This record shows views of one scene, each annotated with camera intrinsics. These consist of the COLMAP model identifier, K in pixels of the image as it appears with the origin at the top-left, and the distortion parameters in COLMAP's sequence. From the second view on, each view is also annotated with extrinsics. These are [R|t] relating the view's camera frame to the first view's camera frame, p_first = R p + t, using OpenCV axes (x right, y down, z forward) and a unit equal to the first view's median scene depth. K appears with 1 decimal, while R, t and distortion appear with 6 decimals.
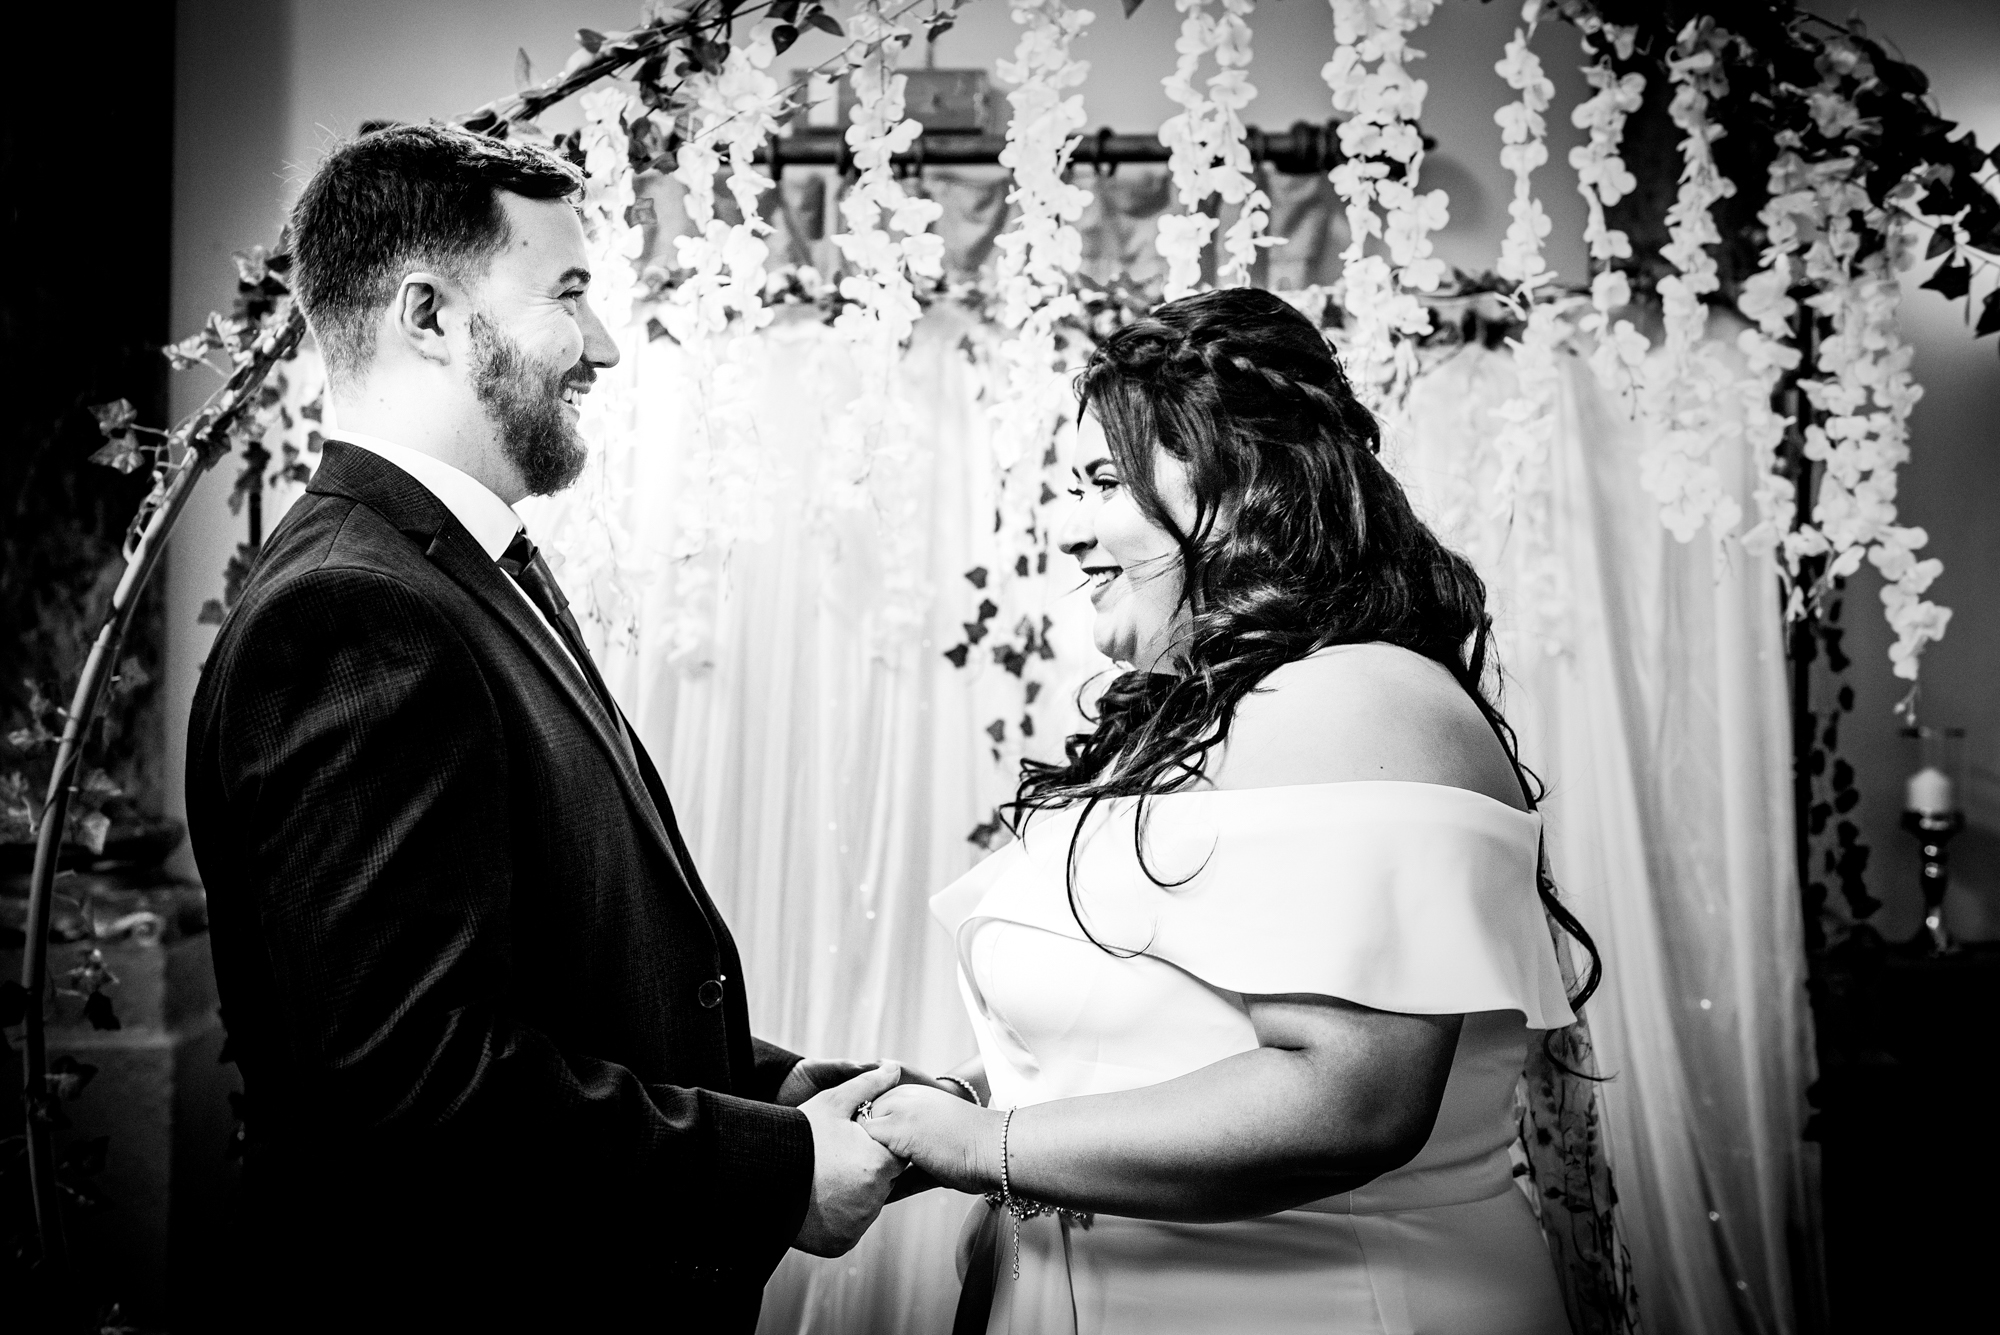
lens RADIAL K [[2411.6, 0, 846.6], [0, 2411.6, 614.6], [0, 0, 1]] dist [0.002264, 0.012149]
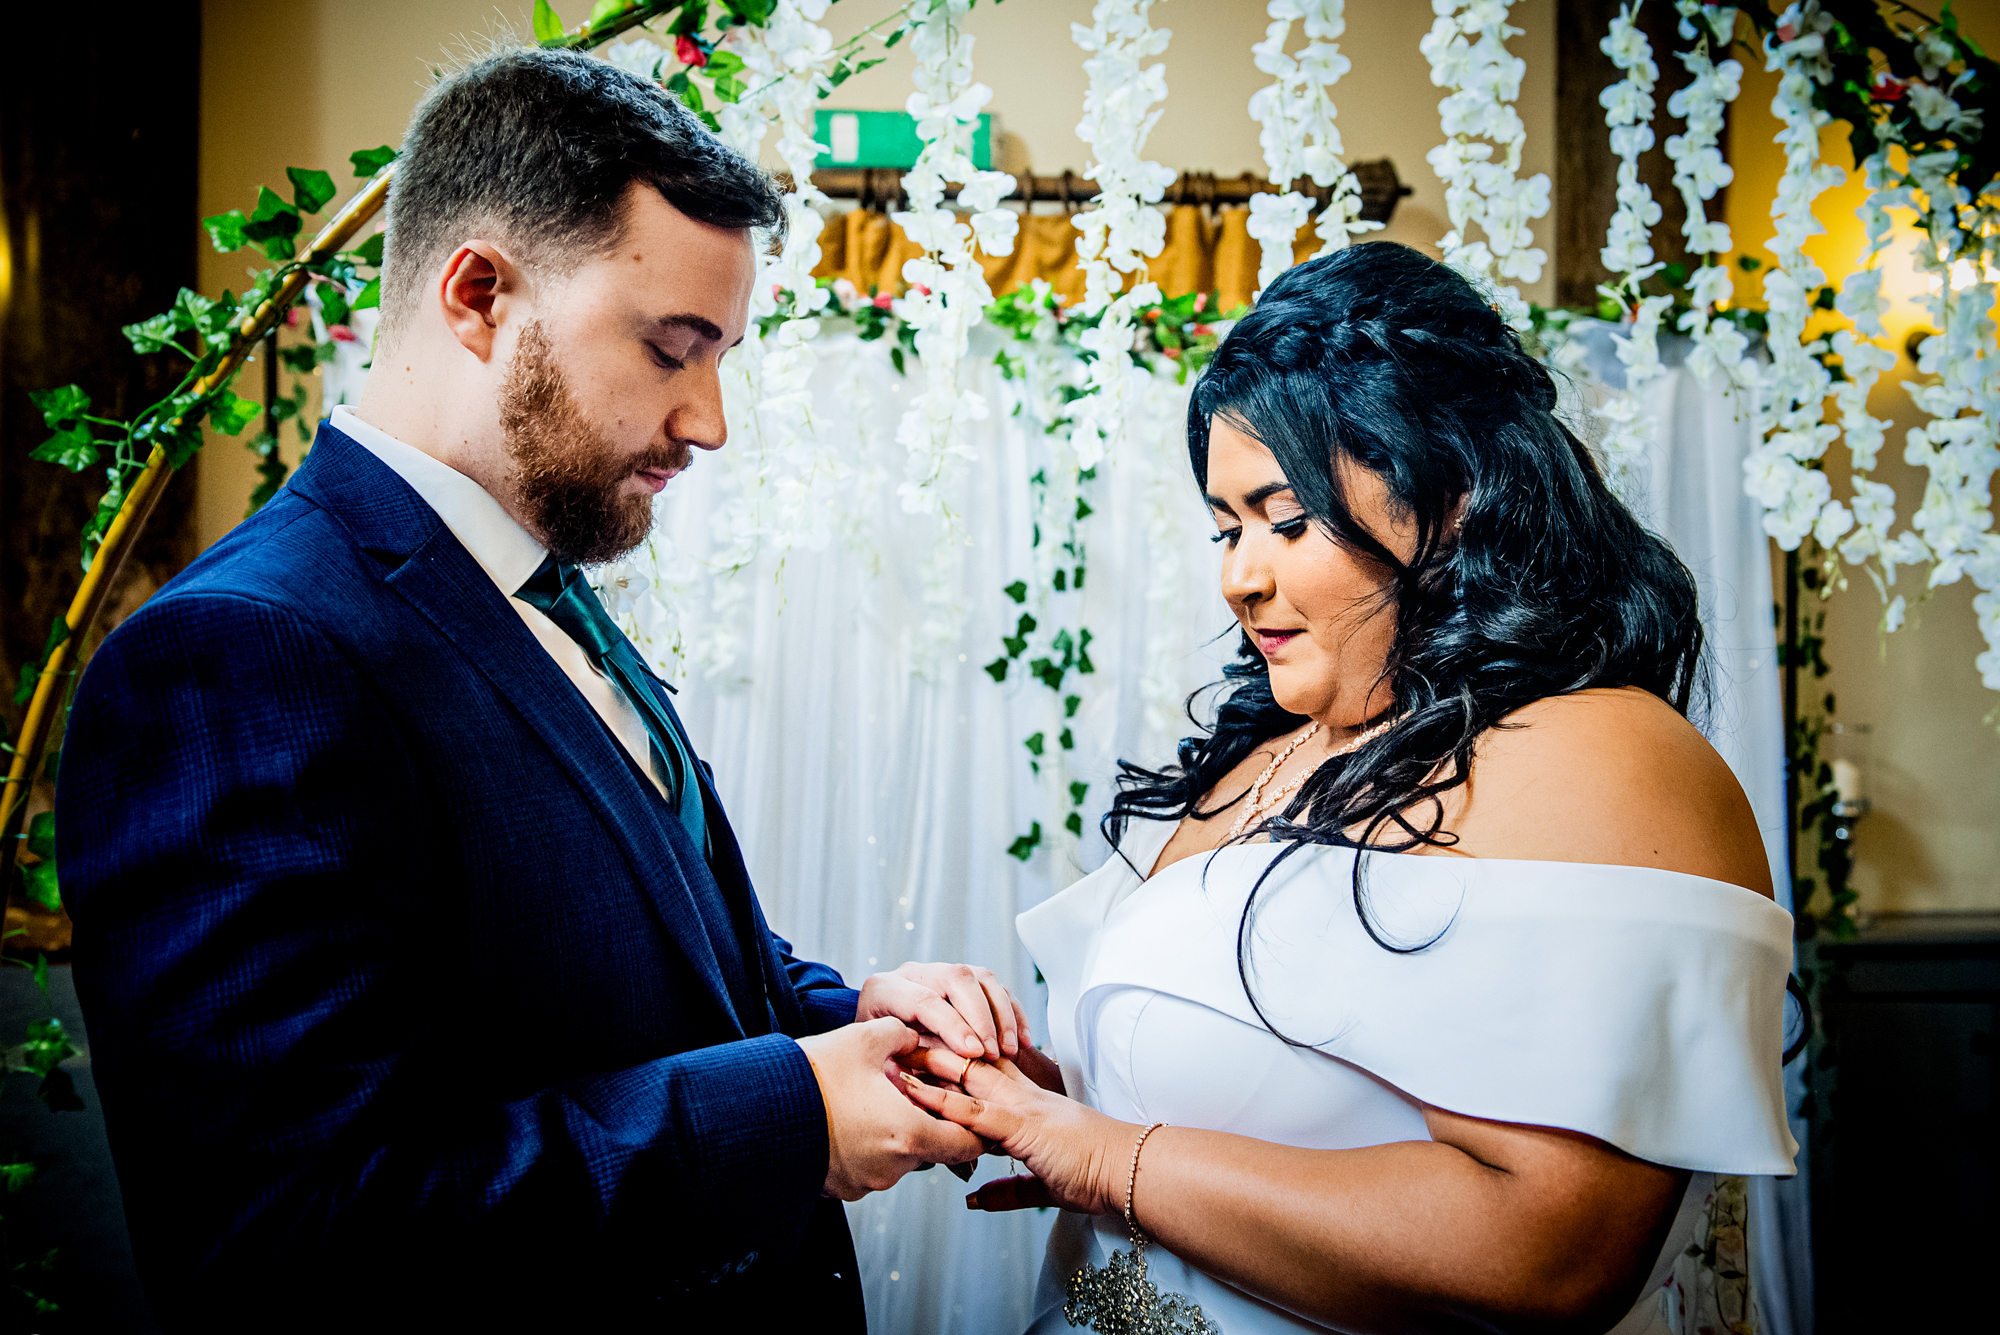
lens RADIAL K [[1845.0, 0, 1031.7], [0, 1845.0, 670.0], [0, 0, 1]] dist [-0.007749, -0.010268]
pose [[0.993611, -0.007931, 0.112583, -0.033637], [0.005329, 0.999712, 0.023400, -0.001026], [-0.112736, -0.022651, 0.993367, 0.302800]]
